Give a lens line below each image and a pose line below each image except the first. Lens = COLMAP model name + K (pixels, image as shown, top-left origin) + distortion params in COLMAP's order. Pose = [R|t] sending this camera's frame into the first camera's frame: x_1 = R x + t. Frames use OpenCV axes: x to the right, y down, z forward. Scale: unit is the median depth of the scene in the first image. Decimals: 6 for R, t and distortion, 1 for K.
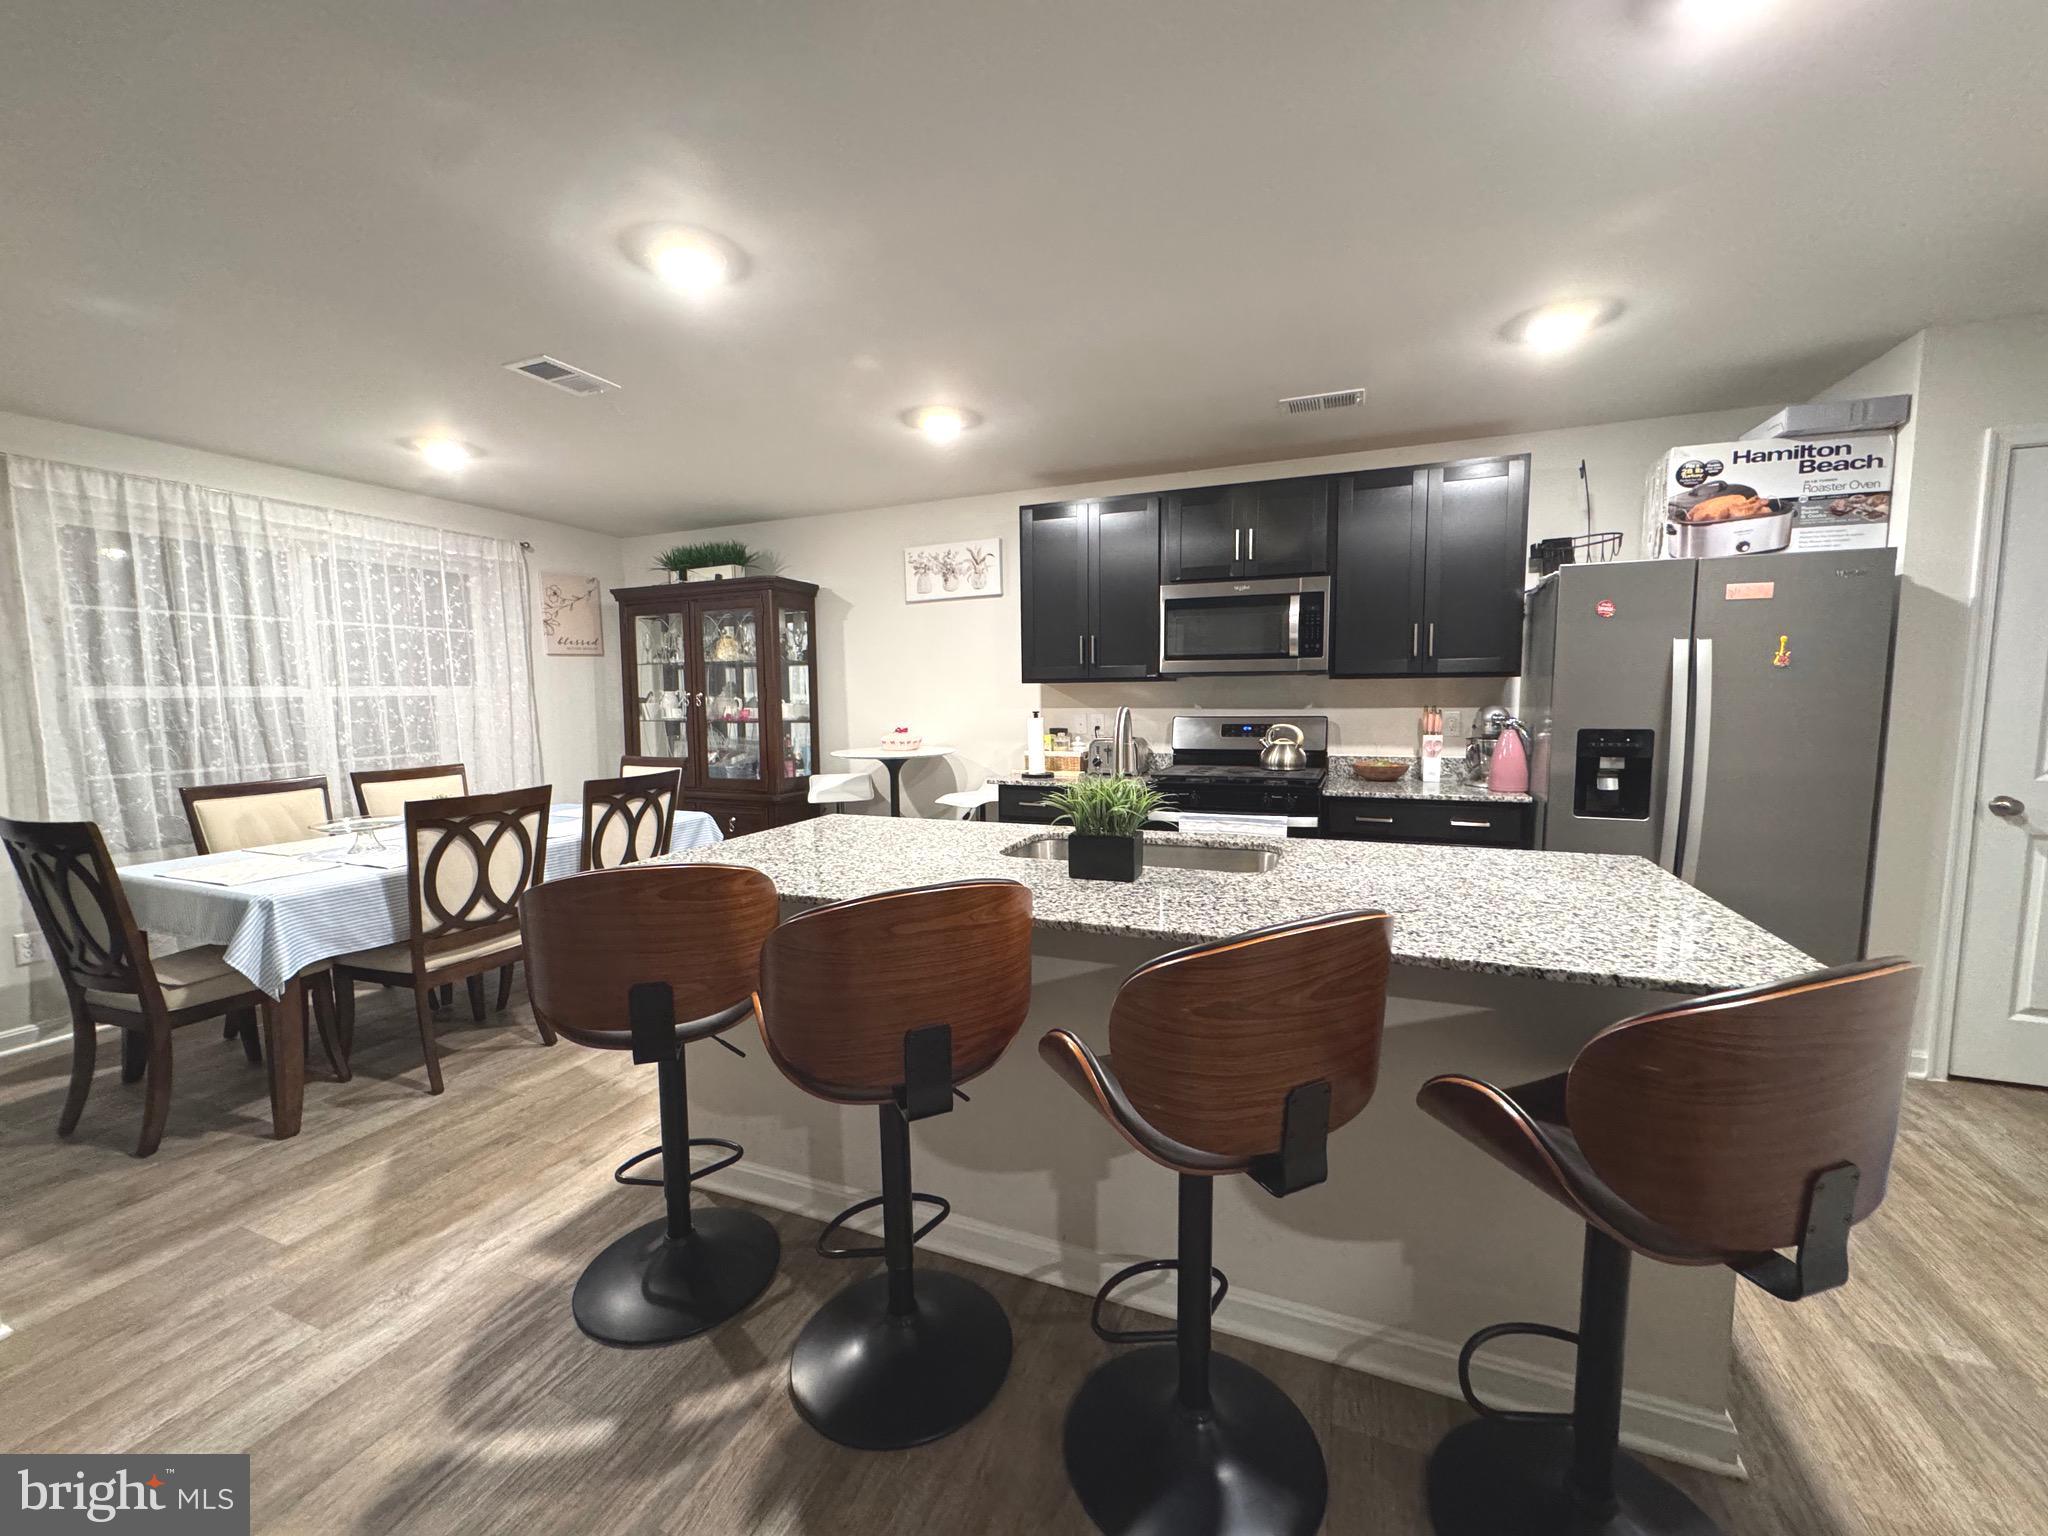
lens RADIAL K [[814.7, 0, 1024.4], [0, 814.7, 768.2], [0, 0, 1]] dist [-0.004893, 0.000927]
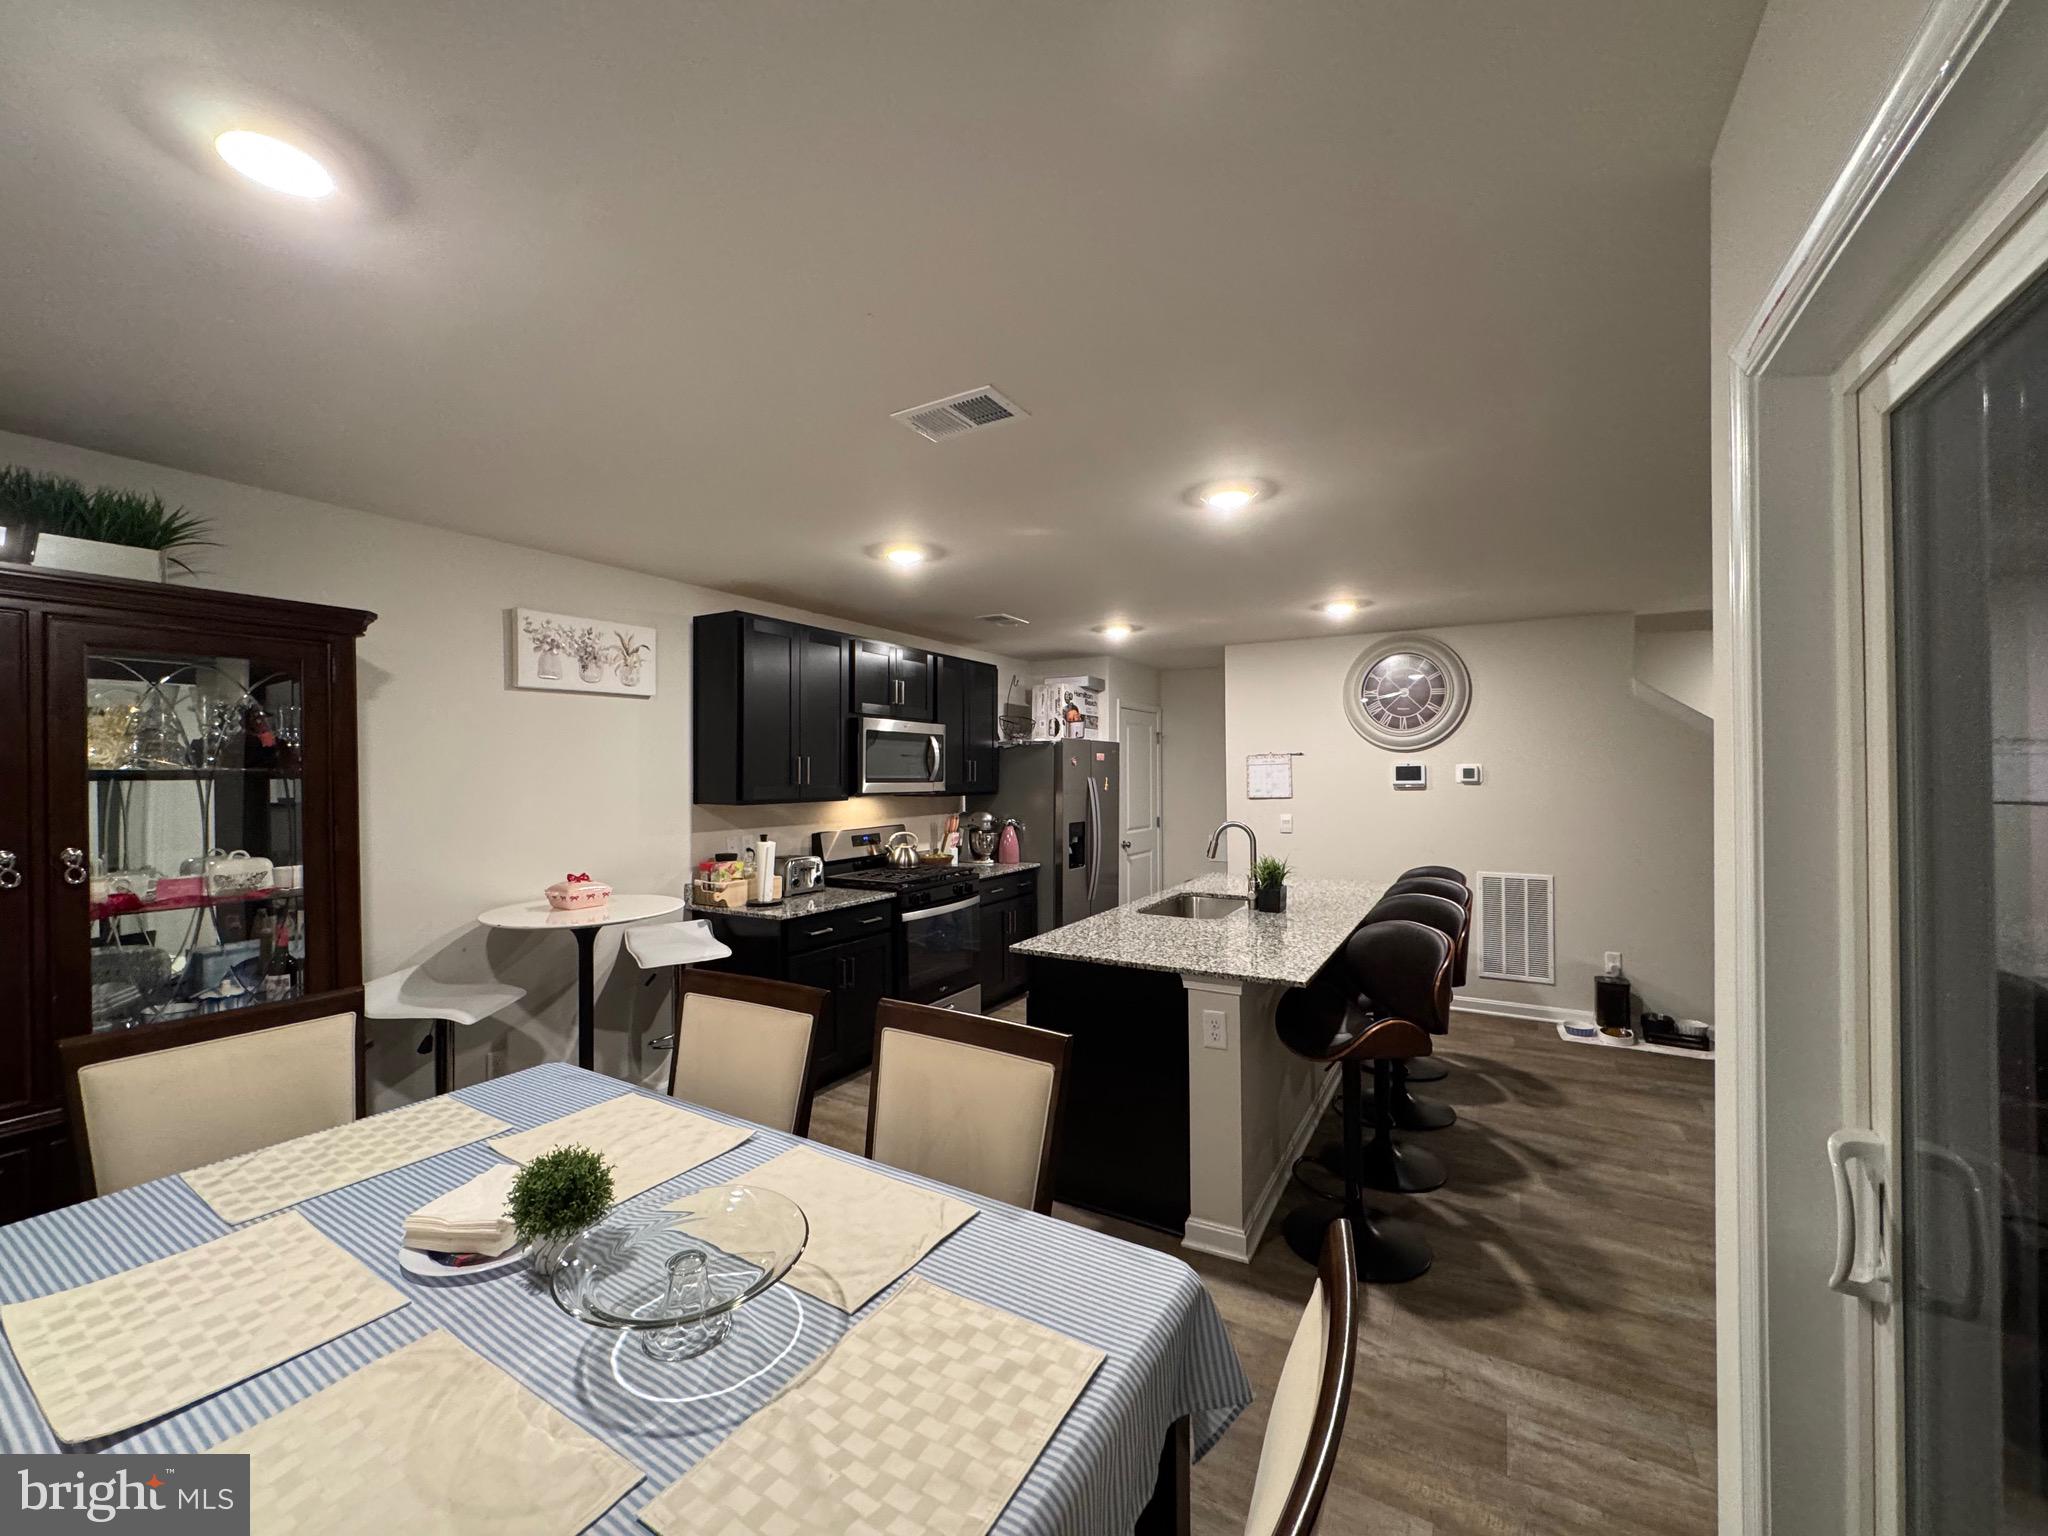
lens RADIAL K [[814.7, 0, 1022.5], [0, 814.7, 769.4], [0, 0, 1]] dist [-0.004893, 0.000927]
pose [[0.140529, 0.017464, 0.989923, -1.136505], [0.097048, 0.994787, -0.031326, -0.115763], [-0.985309, 0.100472, 0.138101, 0.774687]]
